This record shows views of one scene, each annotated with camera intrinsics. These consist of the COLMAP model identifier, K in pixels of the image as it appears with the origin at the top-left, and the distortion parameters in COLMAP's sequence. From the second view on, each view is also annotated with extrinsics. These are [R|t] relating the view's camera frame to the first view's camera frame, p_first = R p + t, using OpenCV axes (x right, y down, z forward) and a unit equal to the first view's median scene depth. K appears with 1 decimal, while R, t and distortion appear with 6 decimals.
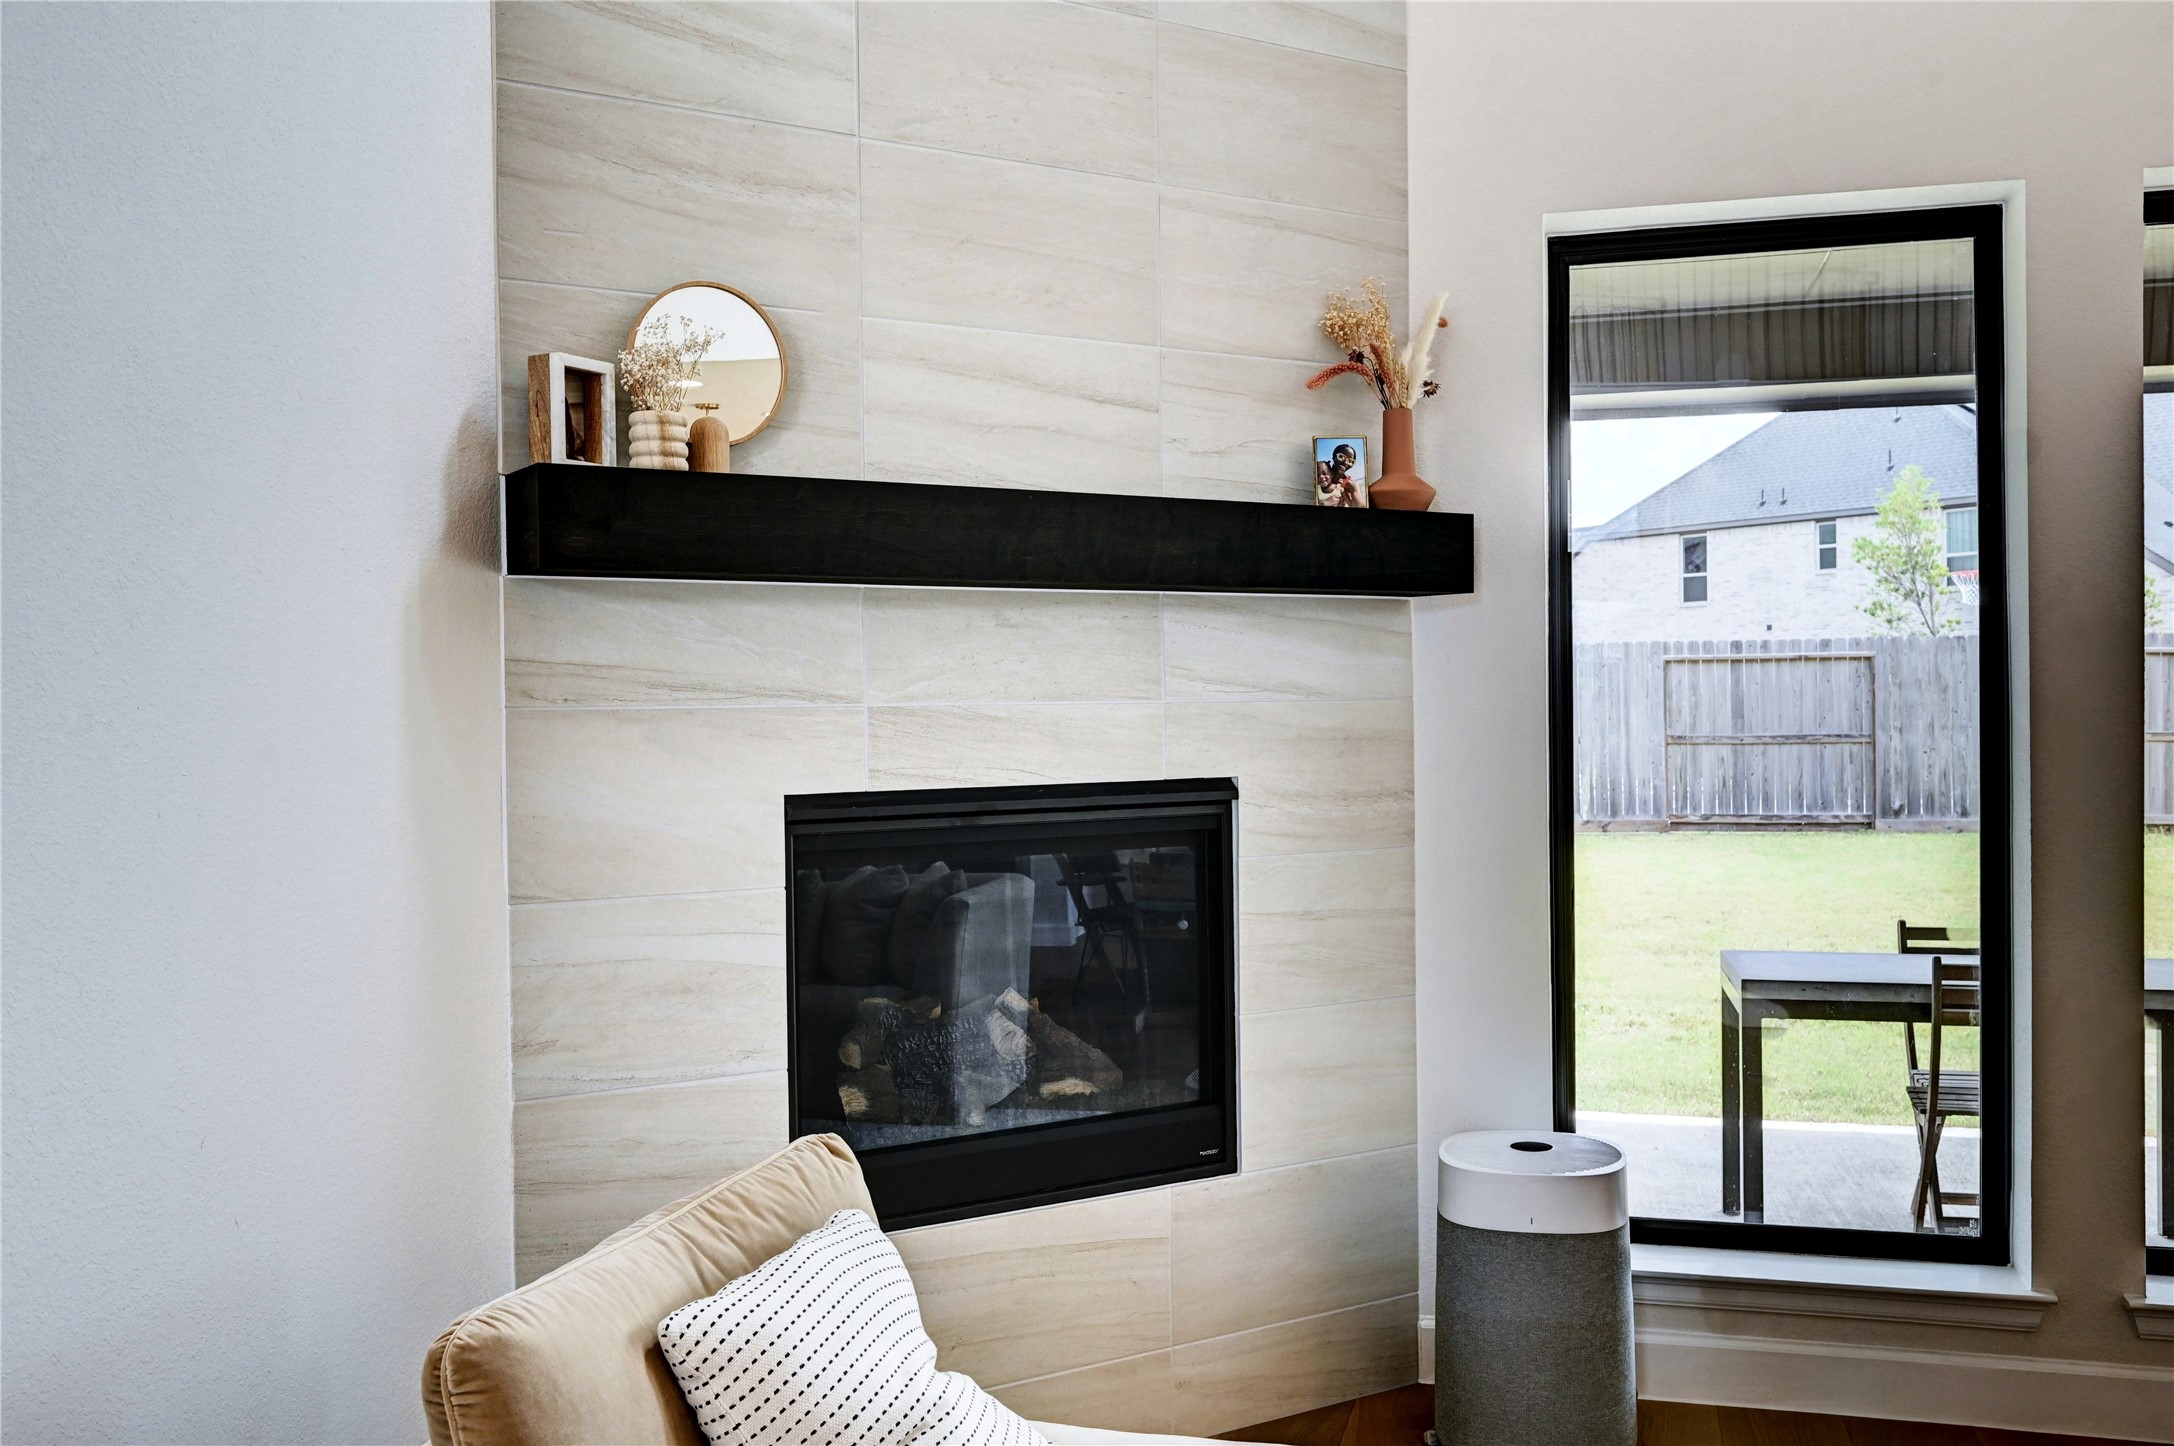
lens RADIAL K [[1873.8, 0, 1091.8], [0, 1873.8, 728.2], [0, 0, 1]] dist [-0.009298, 0.006995]
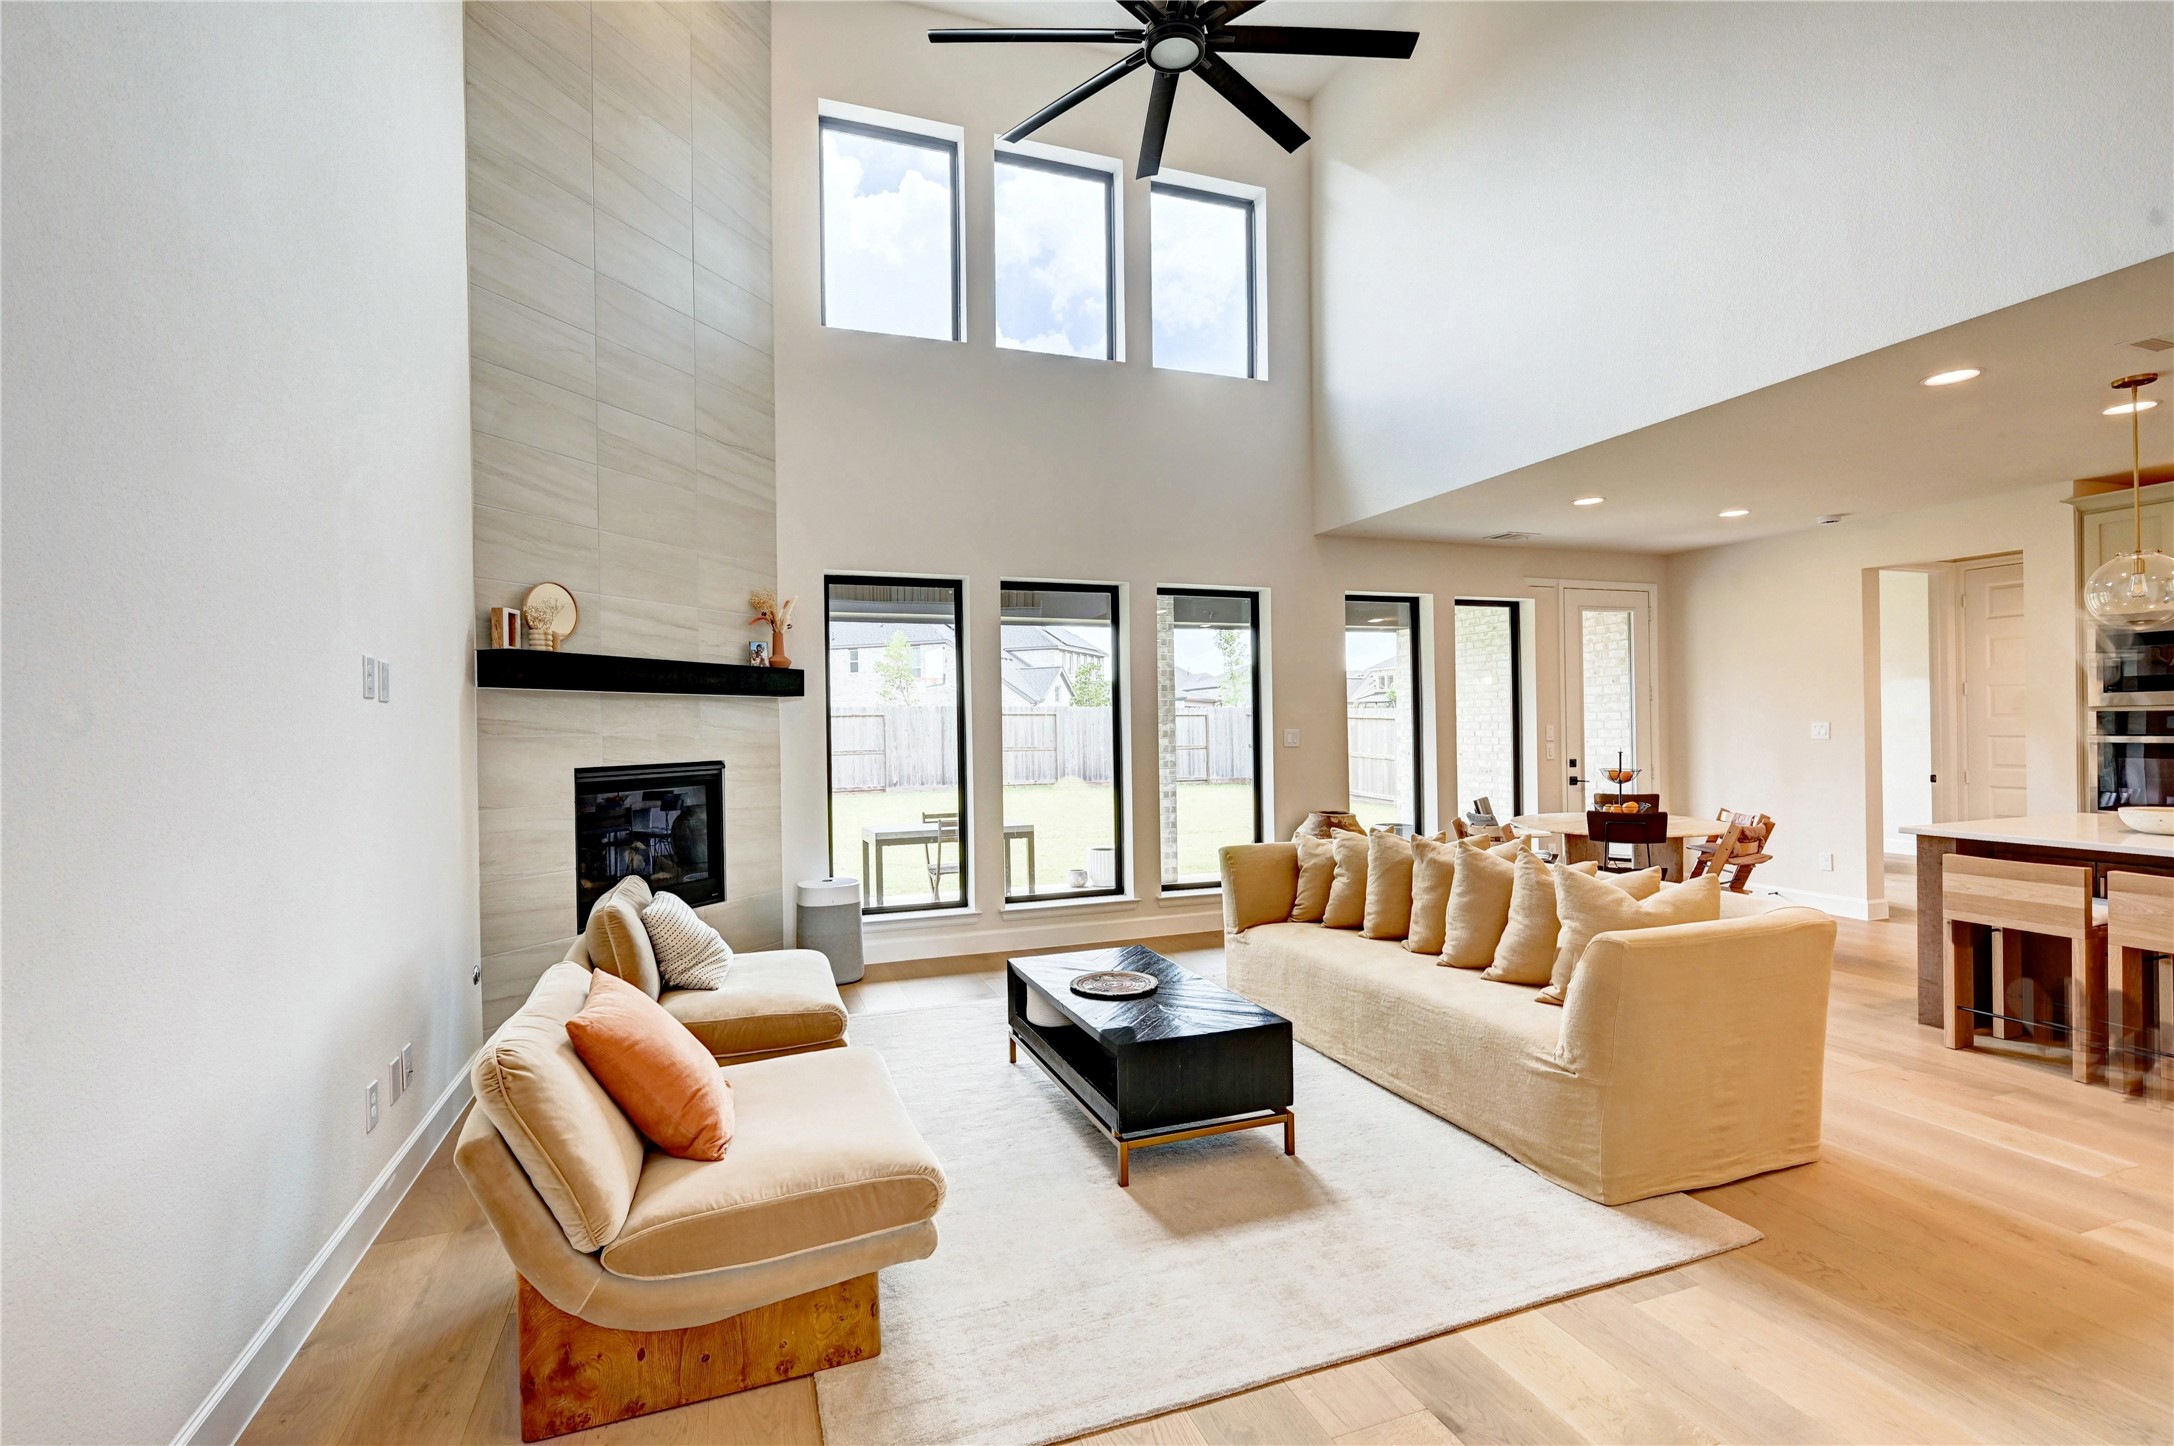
lens RADIAL K [[988.4, 0, 1088.2], [0, 988.4, 724.4], [0, 0, 1]] dist [0.002326, 0.000605]
pose [[0.816555, 0.000327, 0.577268, -0.333356], [0.015282, 0.999637, -0.022184, 0.013096], [-0.577066, 0.026936, 0.816253, -0.531382]]
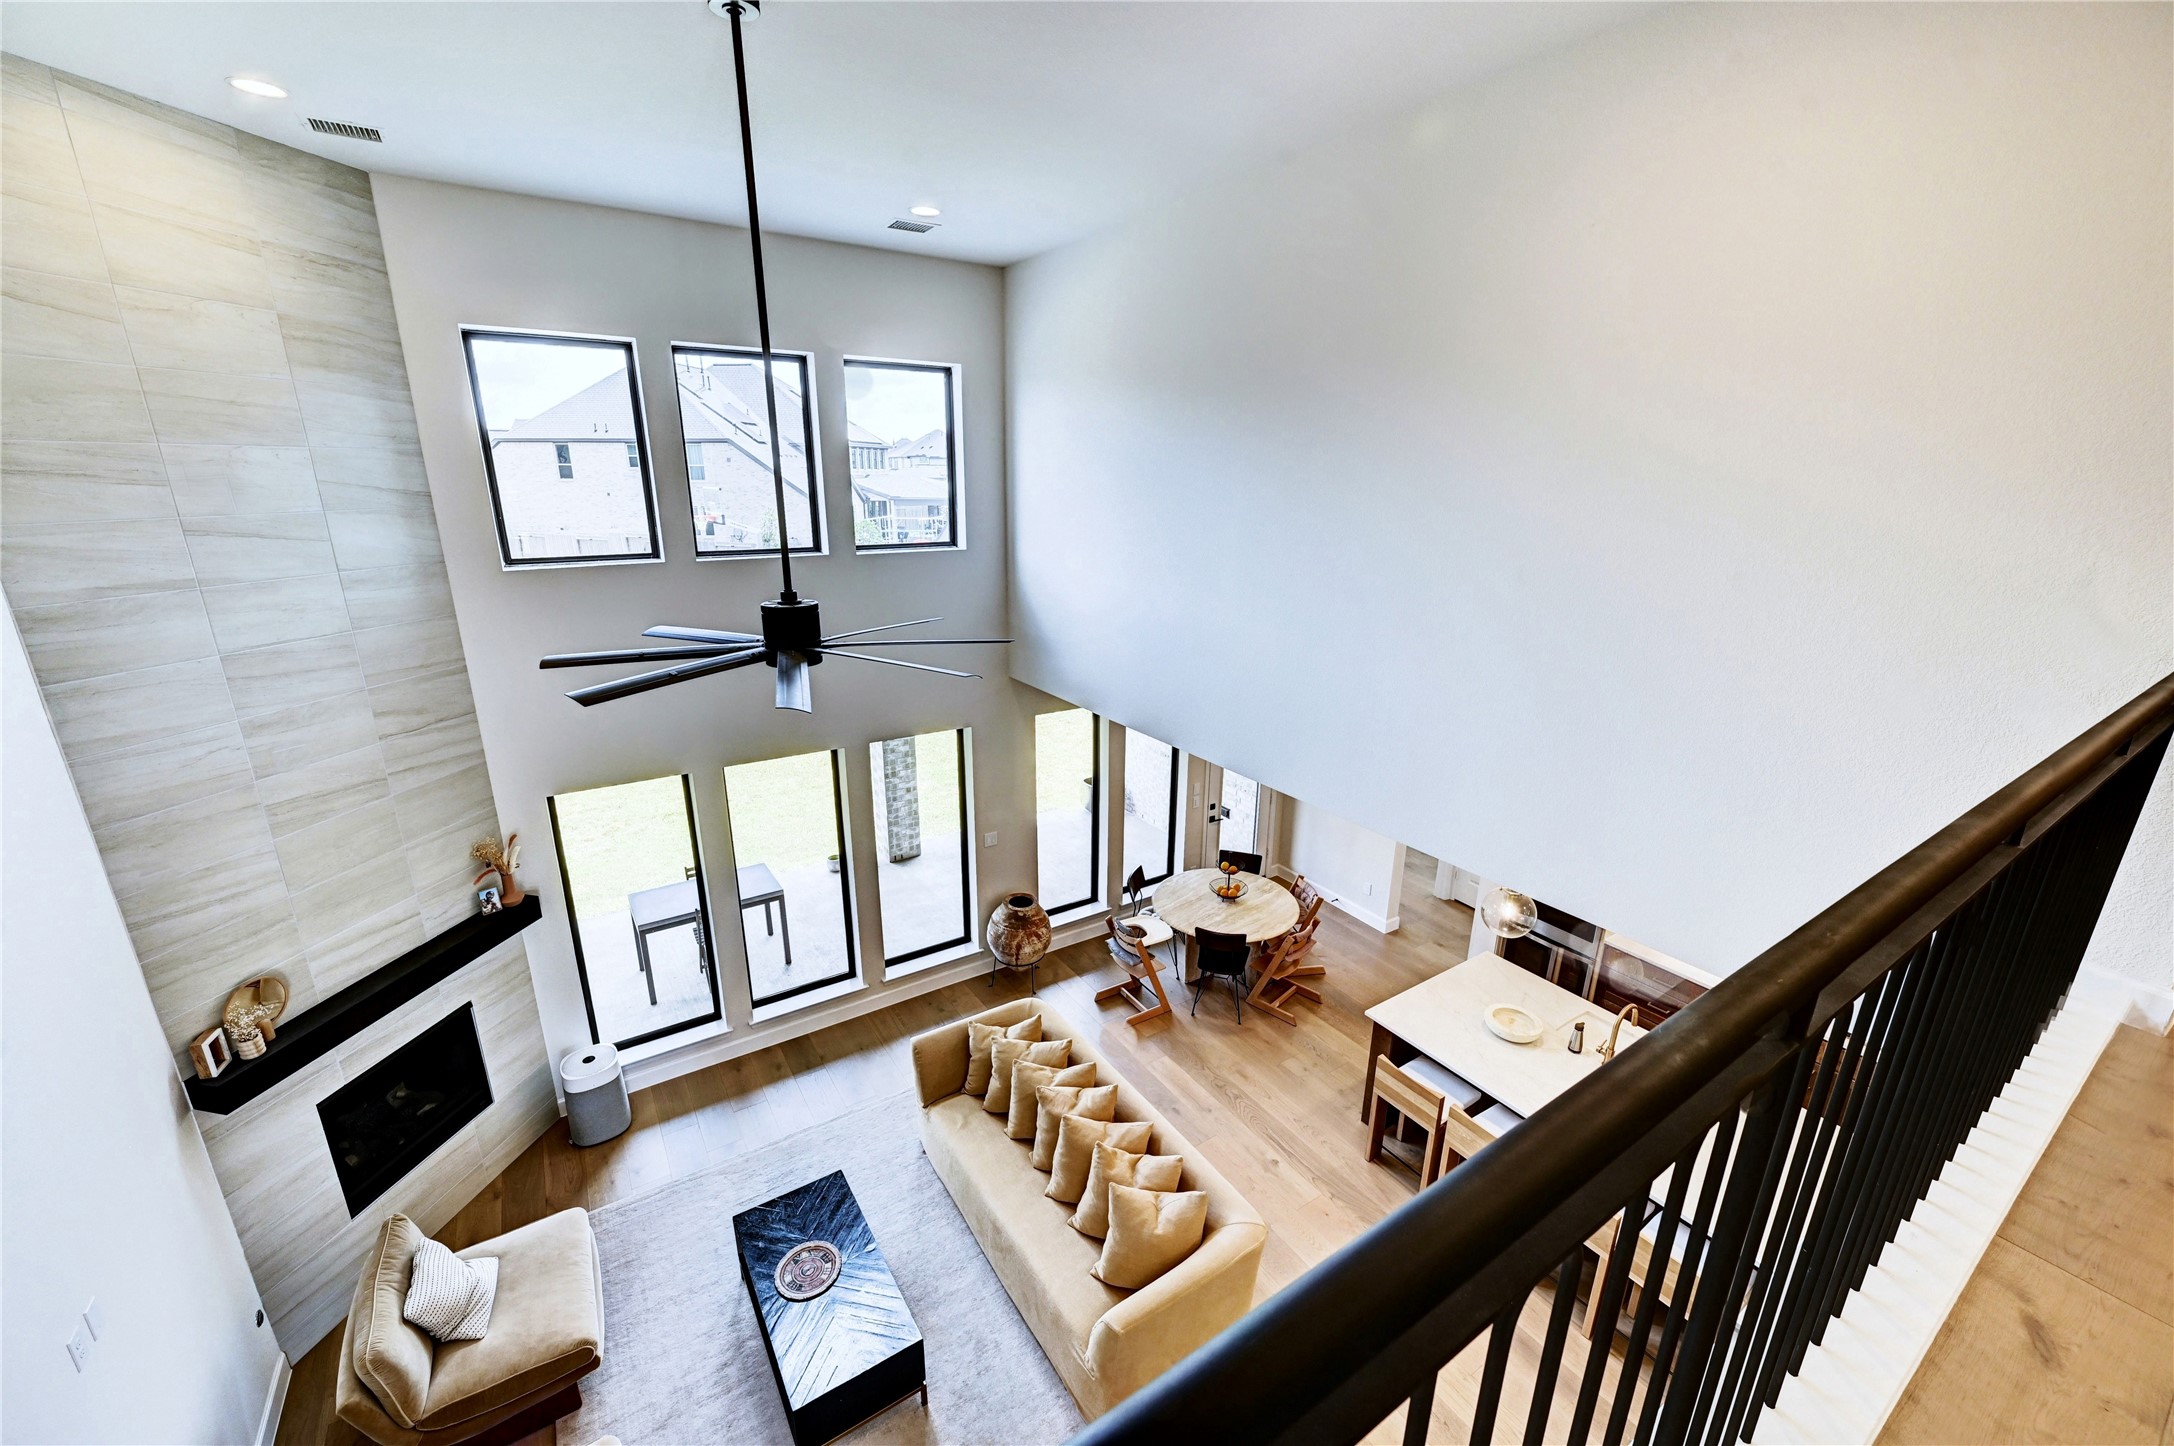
lens RADIAL K [[854.6, 0, 1087.1], [0, 854.6, 727.9], [0, 0, 1]] dist [-0.003508, 0.001018]
pose [[0.668338, -0.200561, 0.716310, -0.170574], [-0.004411, 0.961881, 0.273434, -0.828644], [-0.743845, -0.185906, 0.641977, -0.641284]]
